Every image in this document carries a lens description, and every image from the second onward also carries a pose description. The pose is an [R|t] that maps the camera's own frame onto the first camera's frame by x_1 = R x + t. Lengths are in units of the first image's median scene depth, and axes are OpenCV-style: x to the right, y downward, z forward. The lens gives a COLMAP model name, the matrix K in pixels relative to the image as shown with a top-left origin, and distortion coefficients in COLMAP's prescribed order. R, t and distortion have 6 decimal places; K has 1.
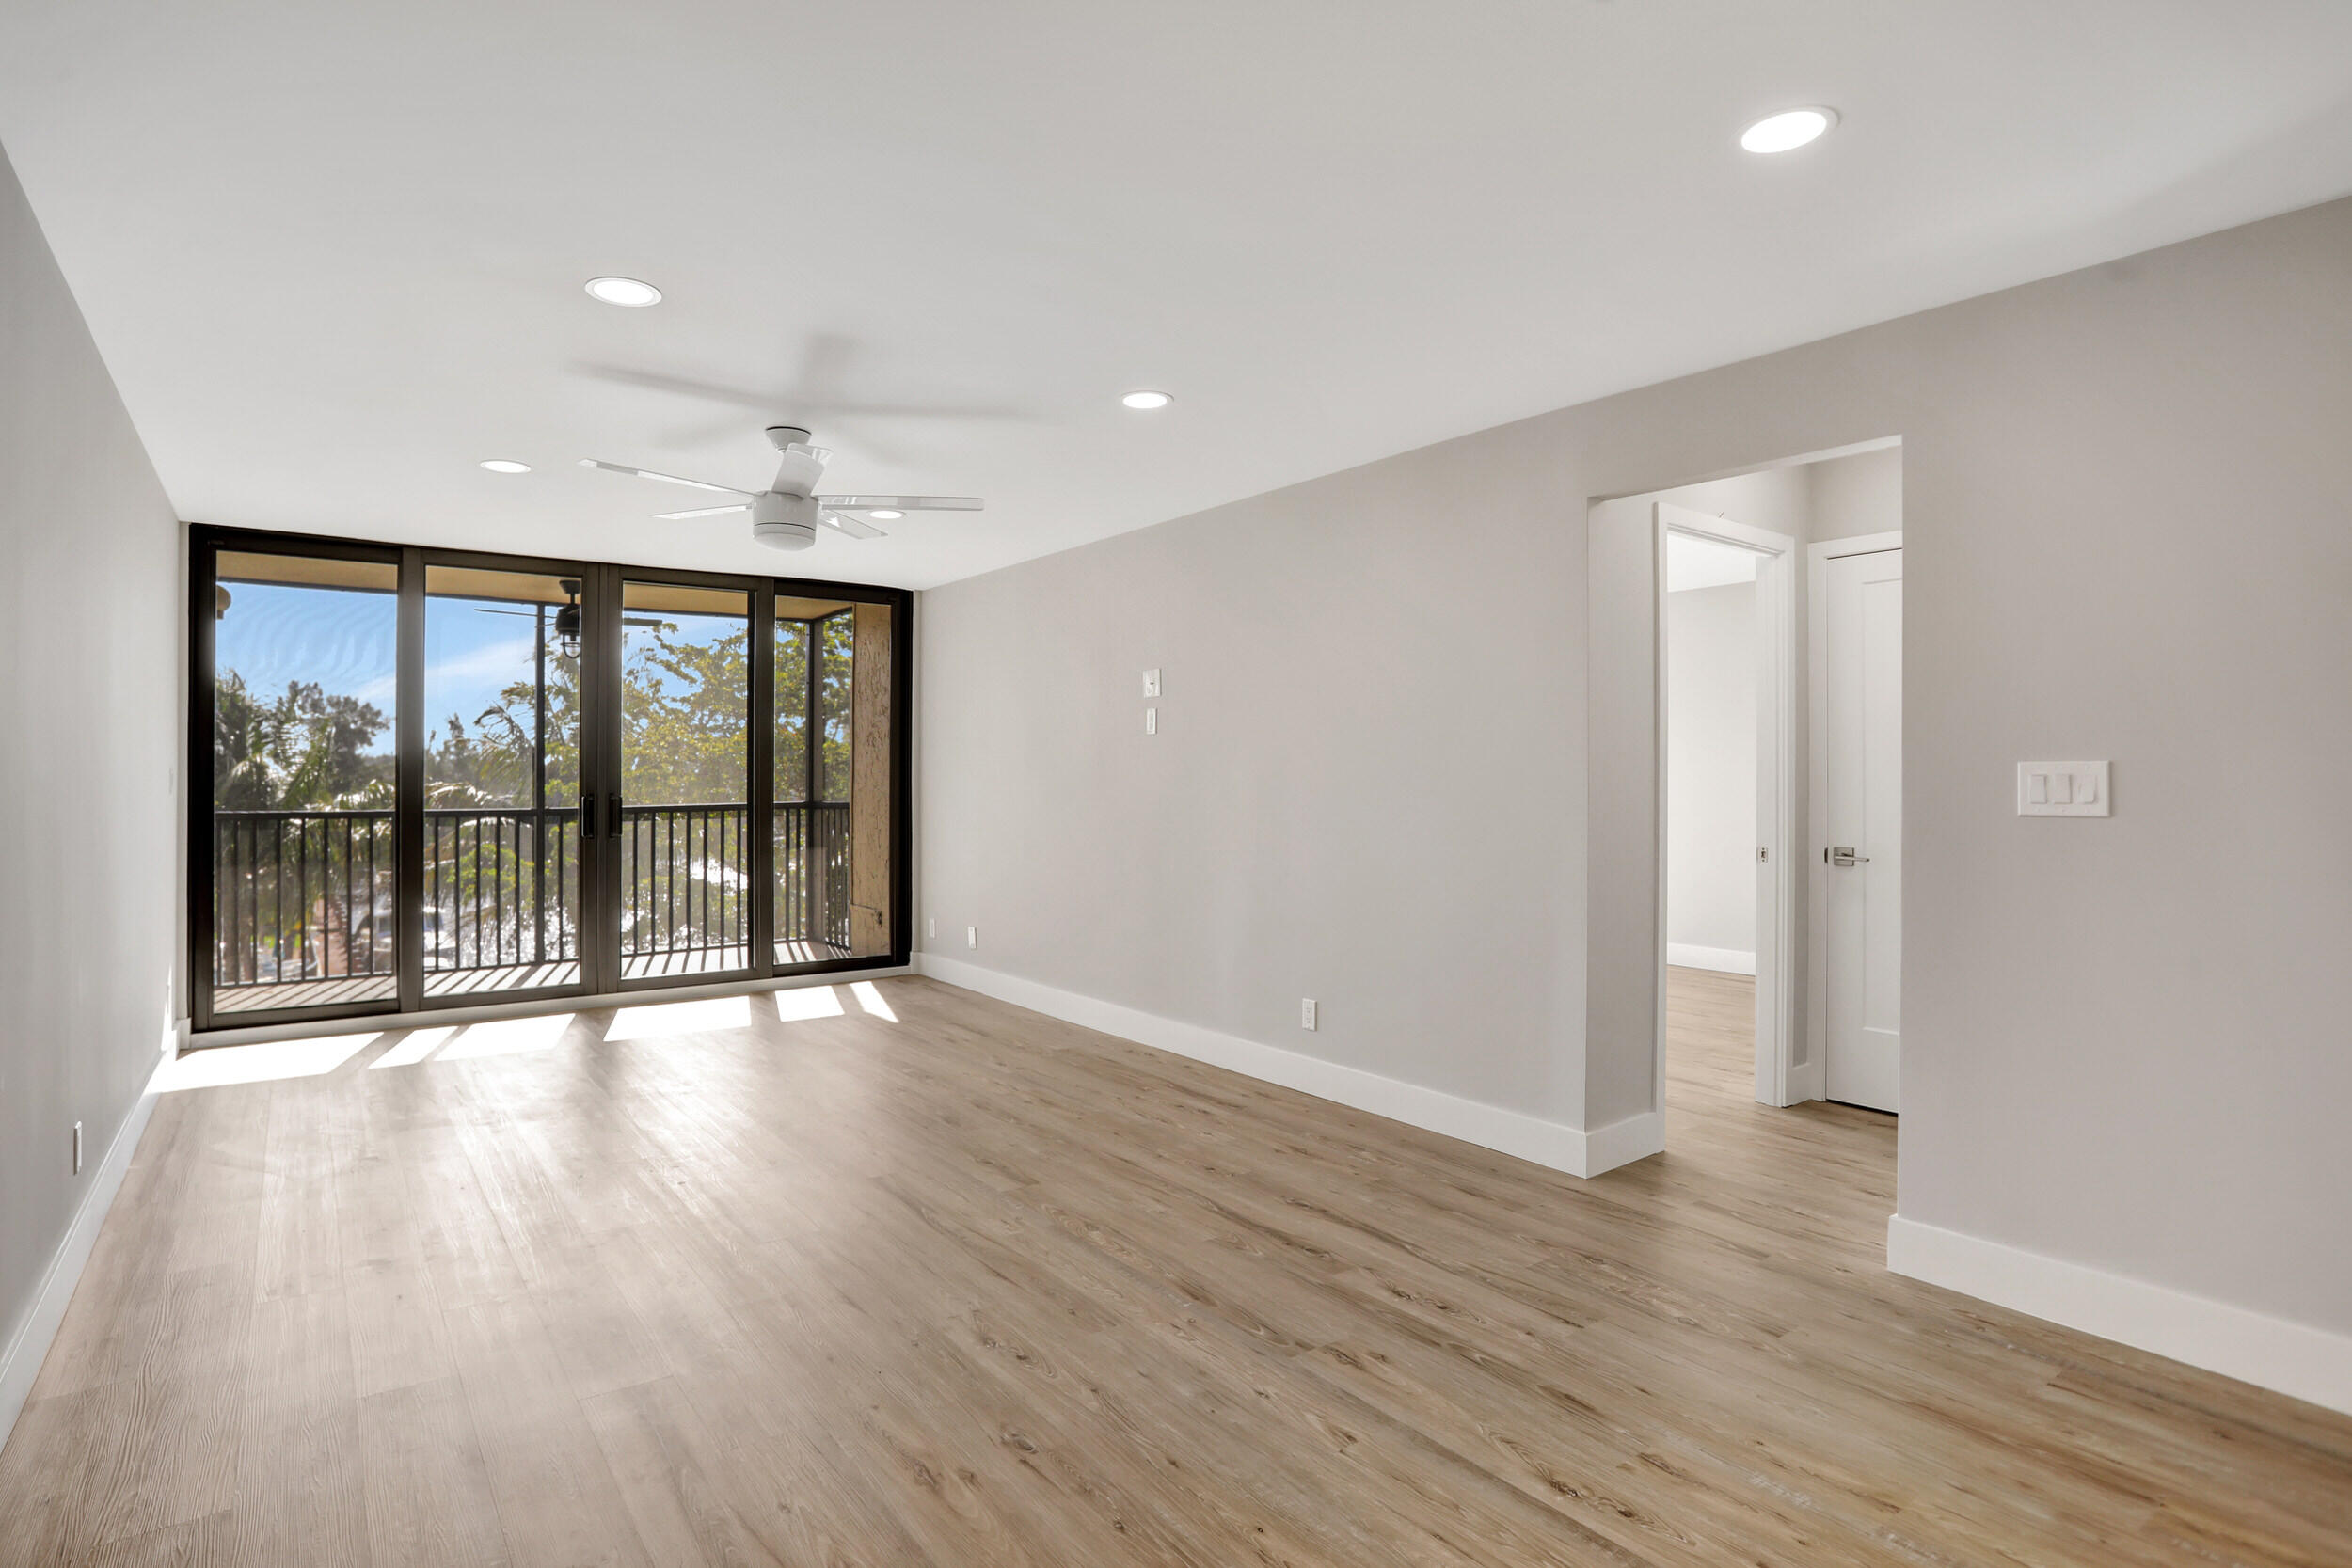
lens RADIAL K [[1186.9, 0, 1123.3], [0, 1186.9, 784.2], [0, 0, 1]] dist [-0.057430, 0.027592]
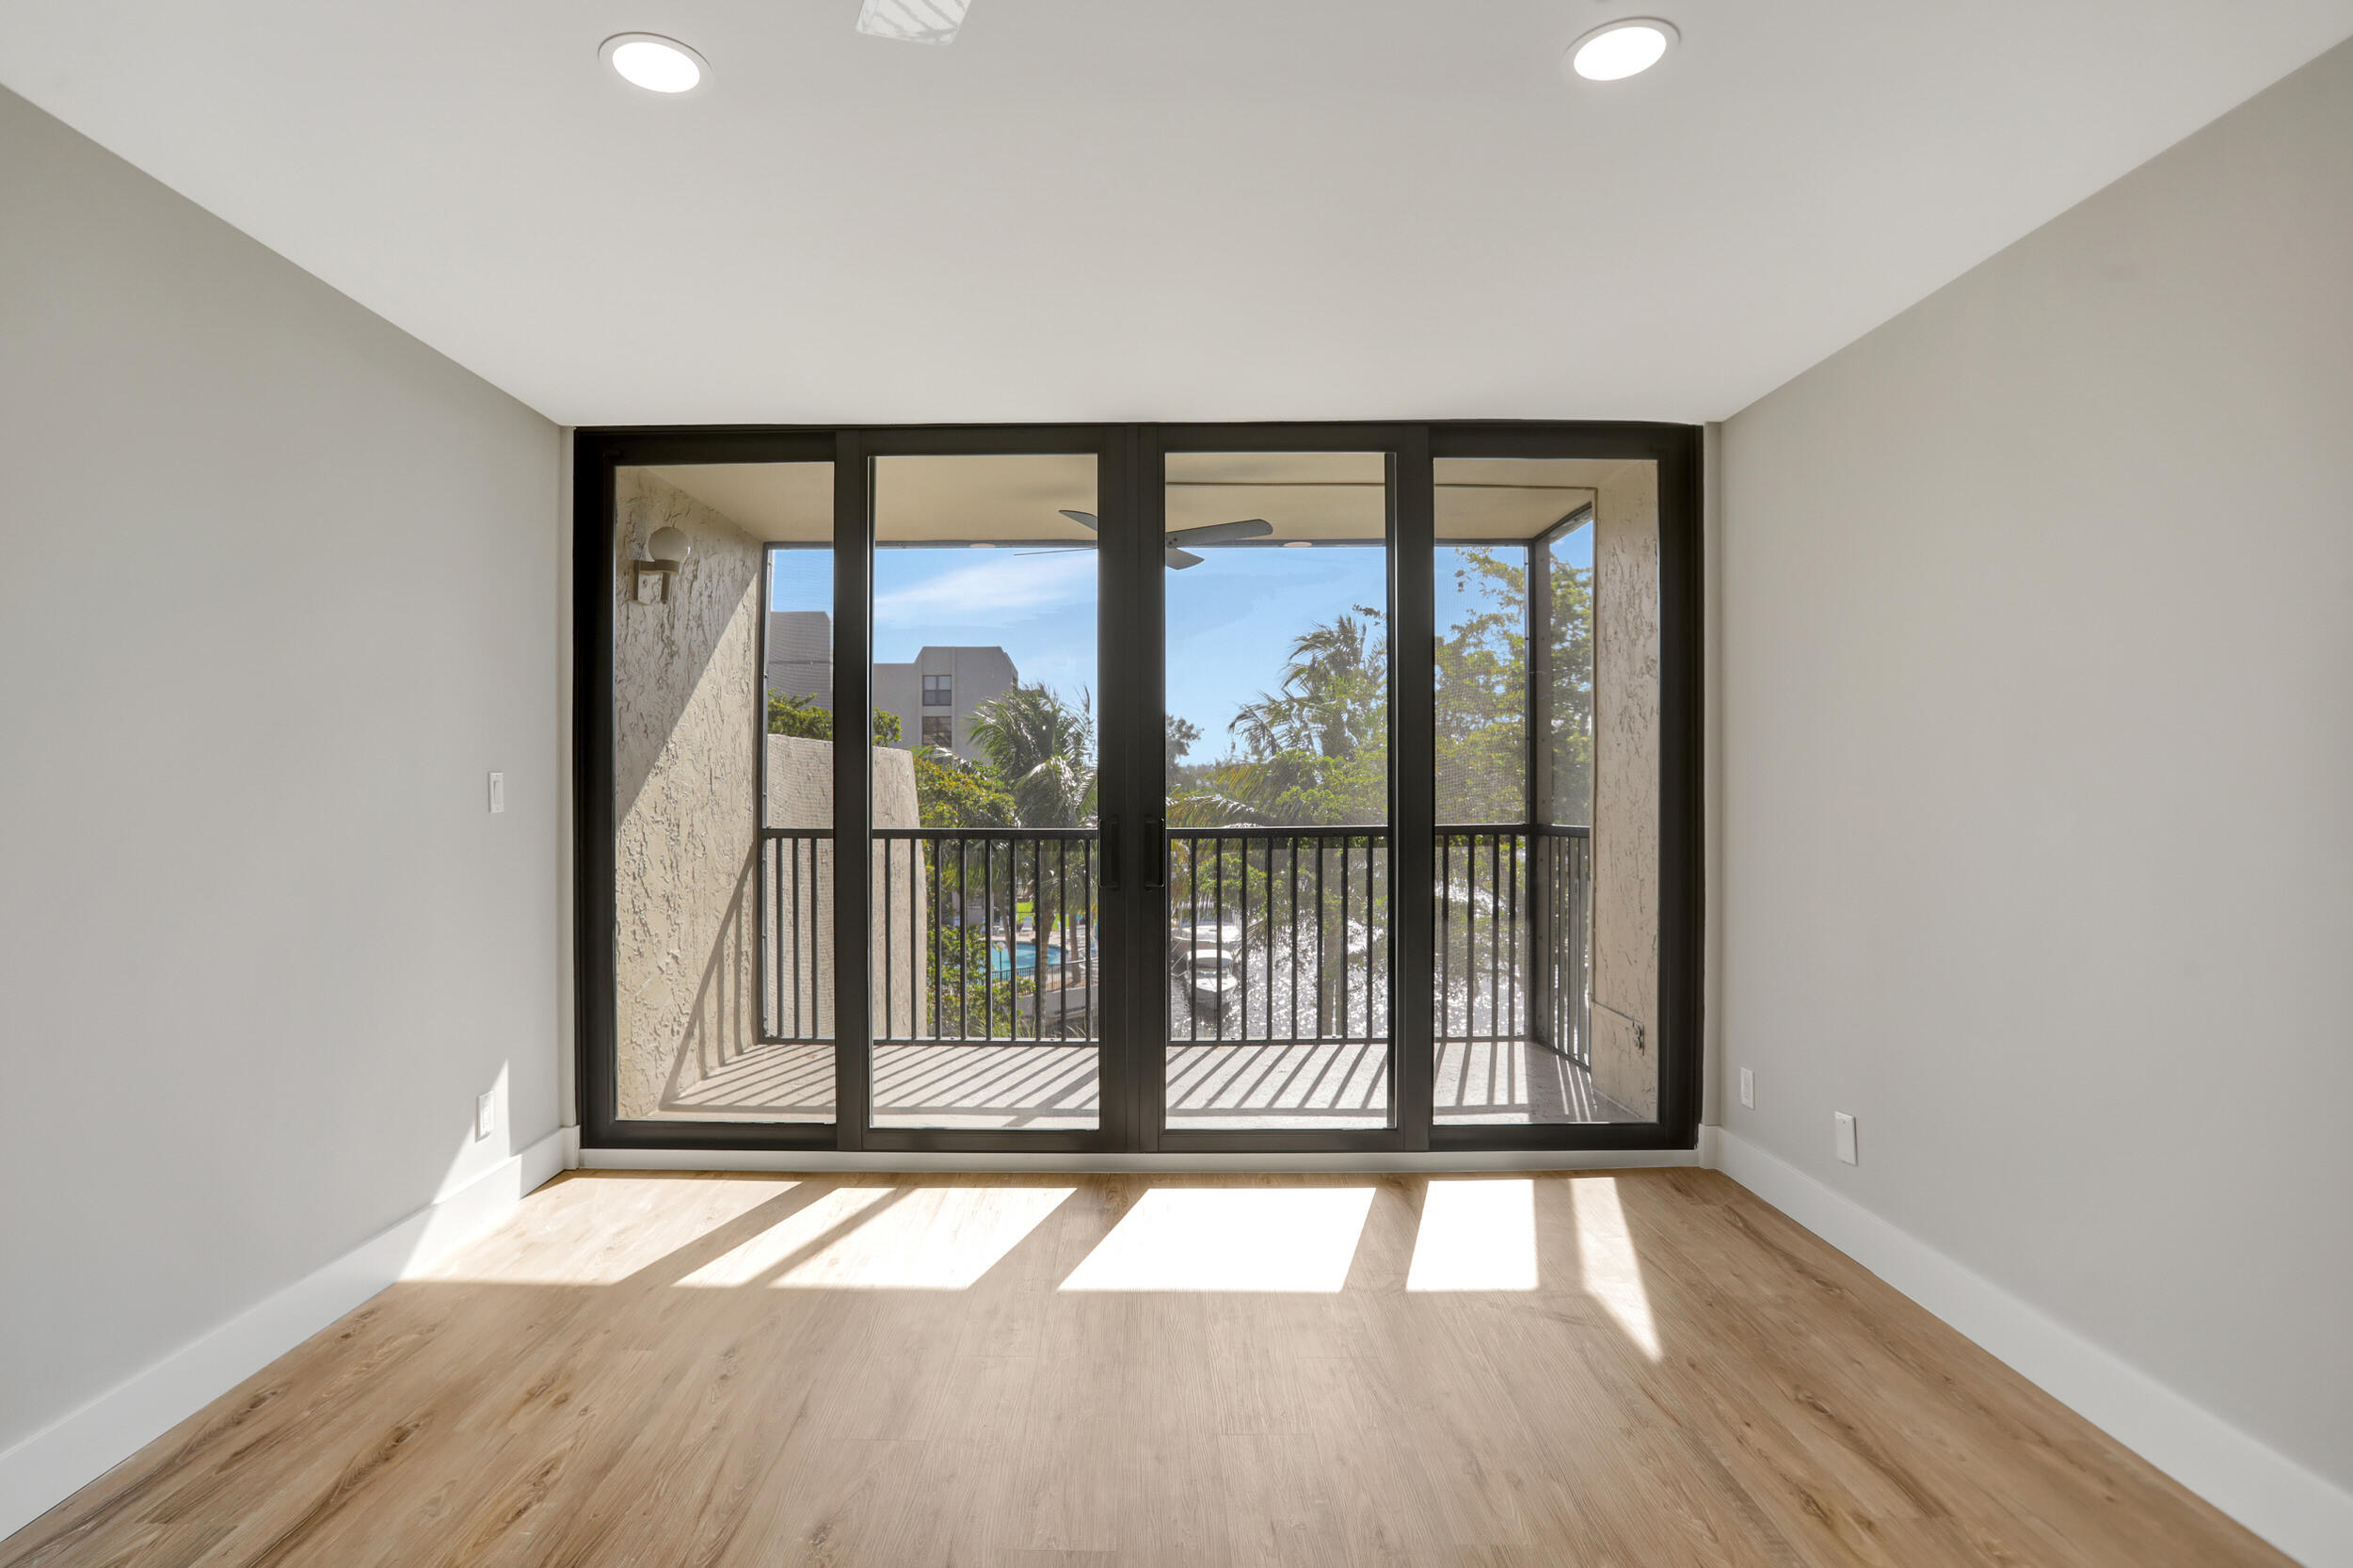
lens RADIAL K [[1187.5, 0, 1123.8], [0, 1187.5, 784.2], [0, 0, 1]] dist [-0.057430, 0.027592]
pose [[0.804630, -0.001397, -0.593774, -0.078443], [-0.001374, 0.999990, -0.004215, -0.003737], [0.593774, 0.004207, 0.804621, 0.439220]]
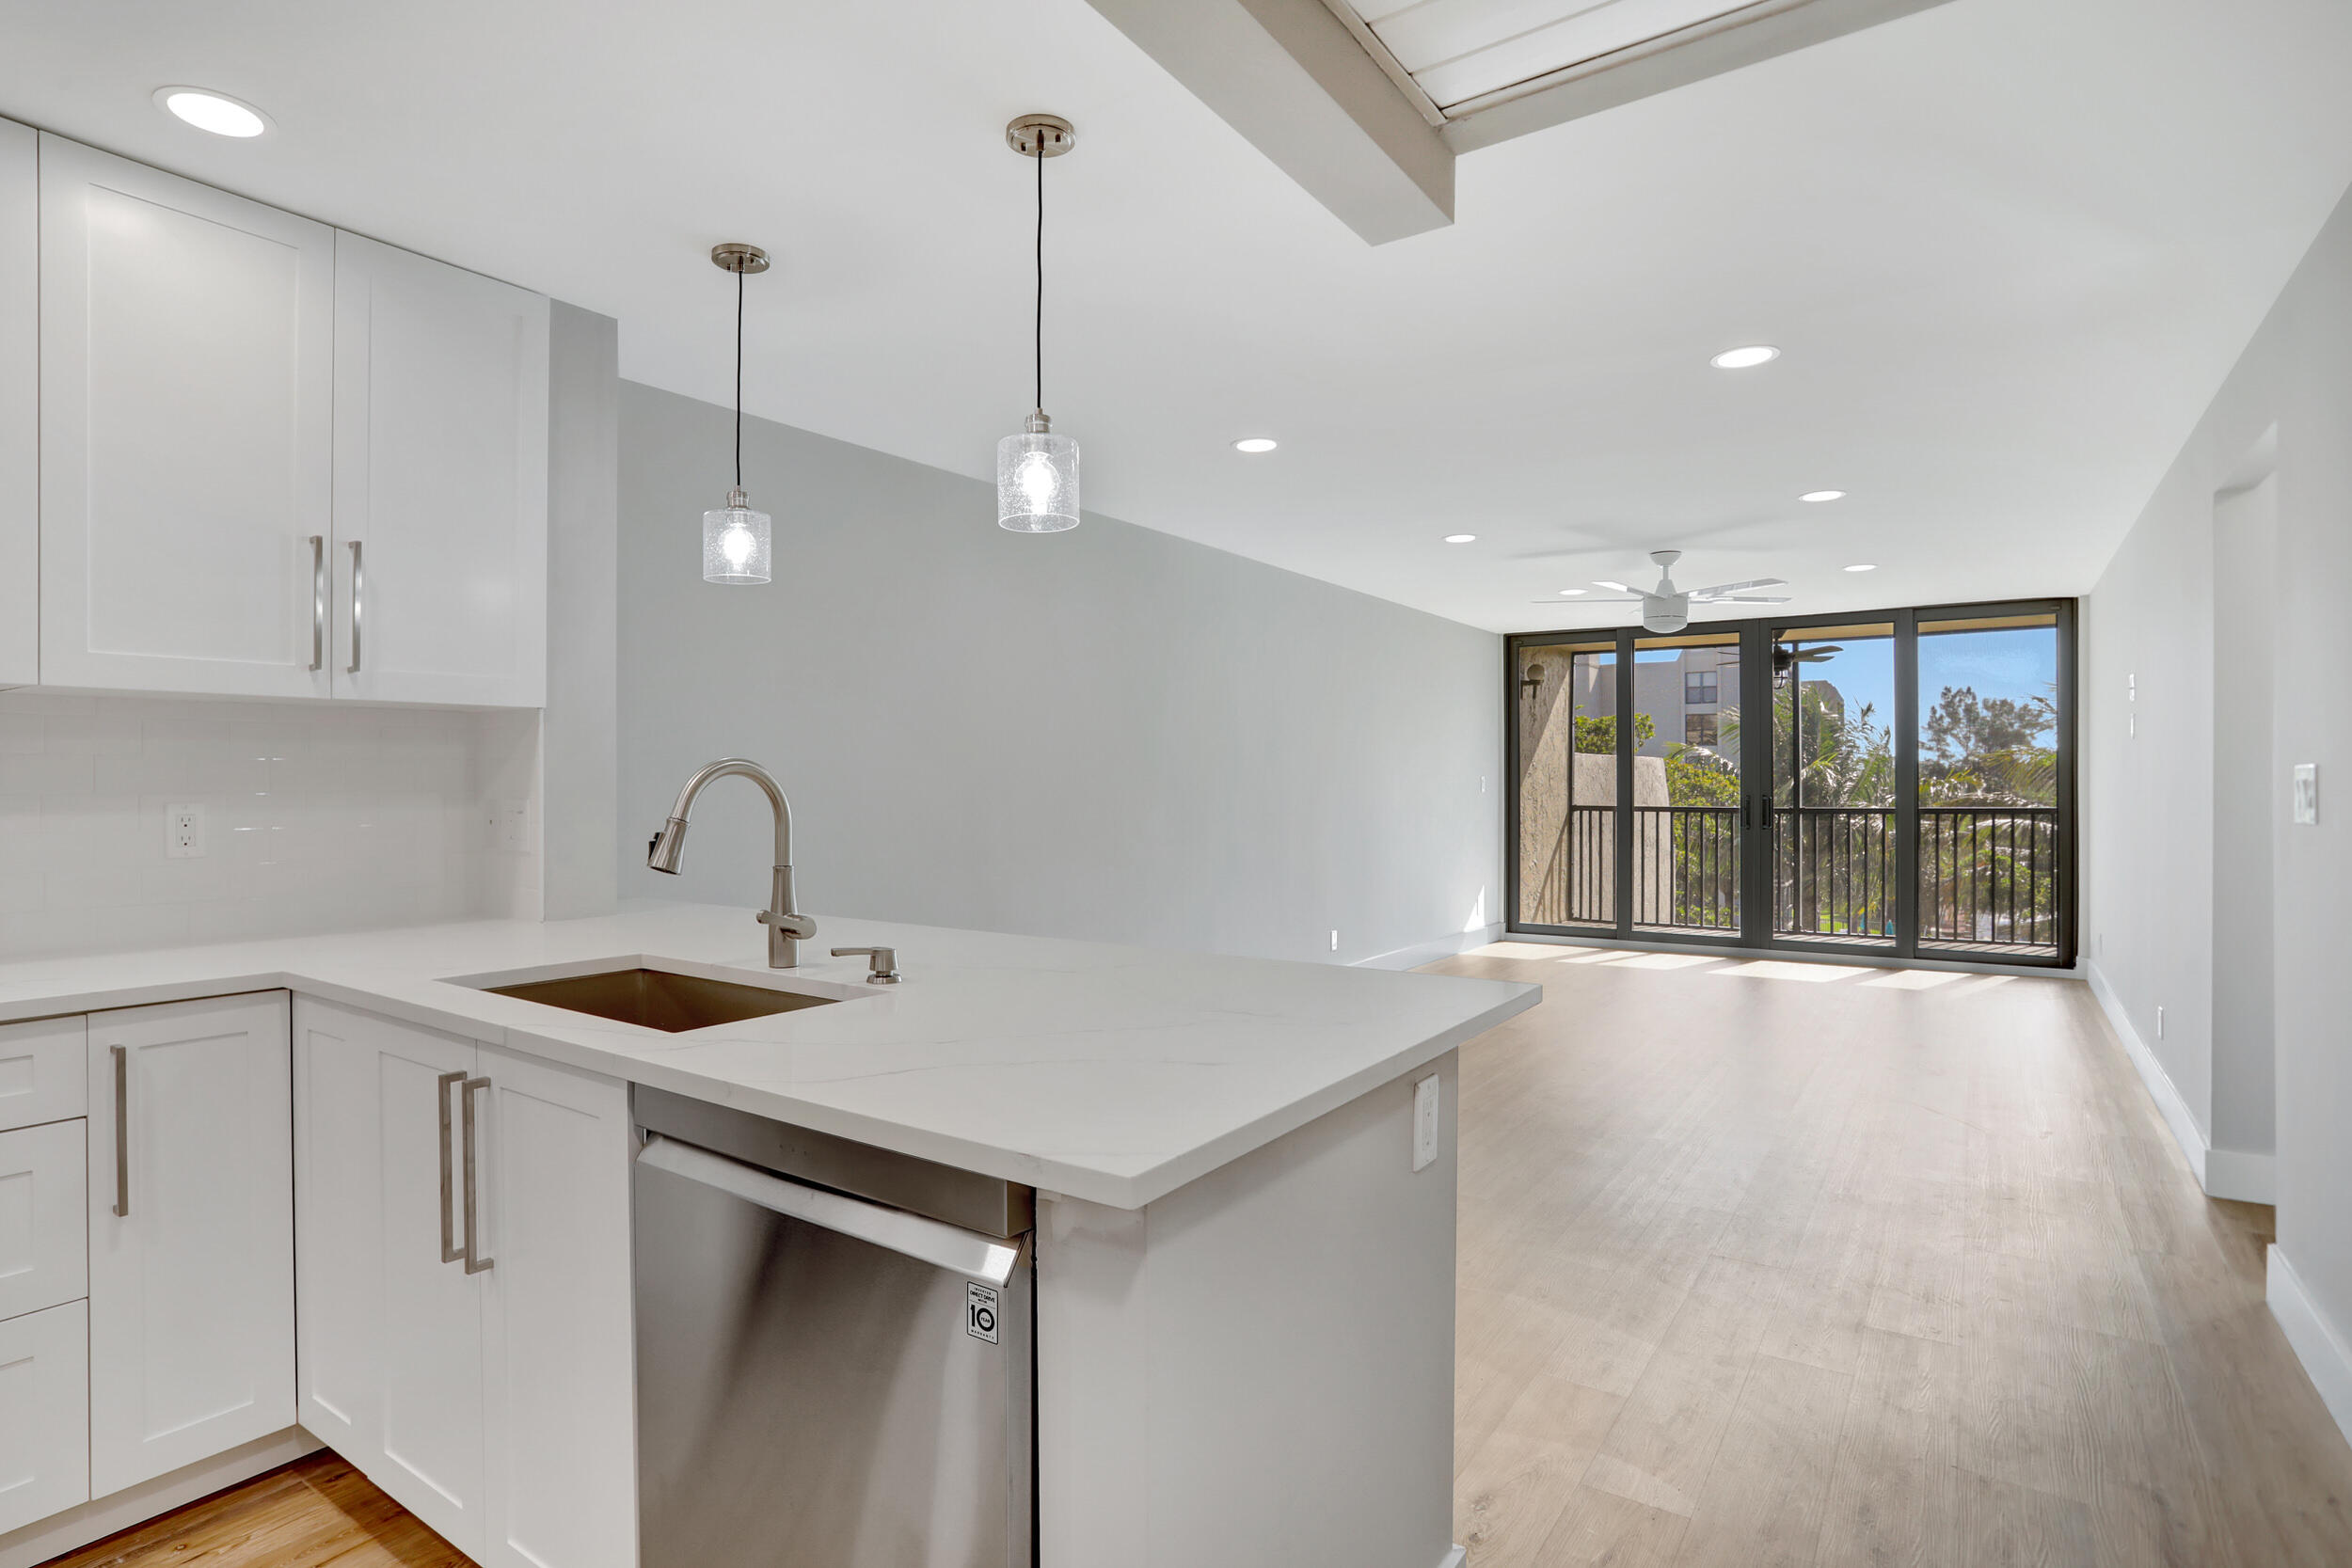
lens RADIAL K [[1186.9, 0, 1123.3], [0, 1186.9, 784.2], [0, 0, 1]] dist [-0.057430, 0.027592]
pose [[0.311820, 0.000424, -0.950141, 0.484447], [-0.004354, 0.999990, -0.000983, 0.000271], [0.950131, 0.004444, 0.311819, -0.062994]]
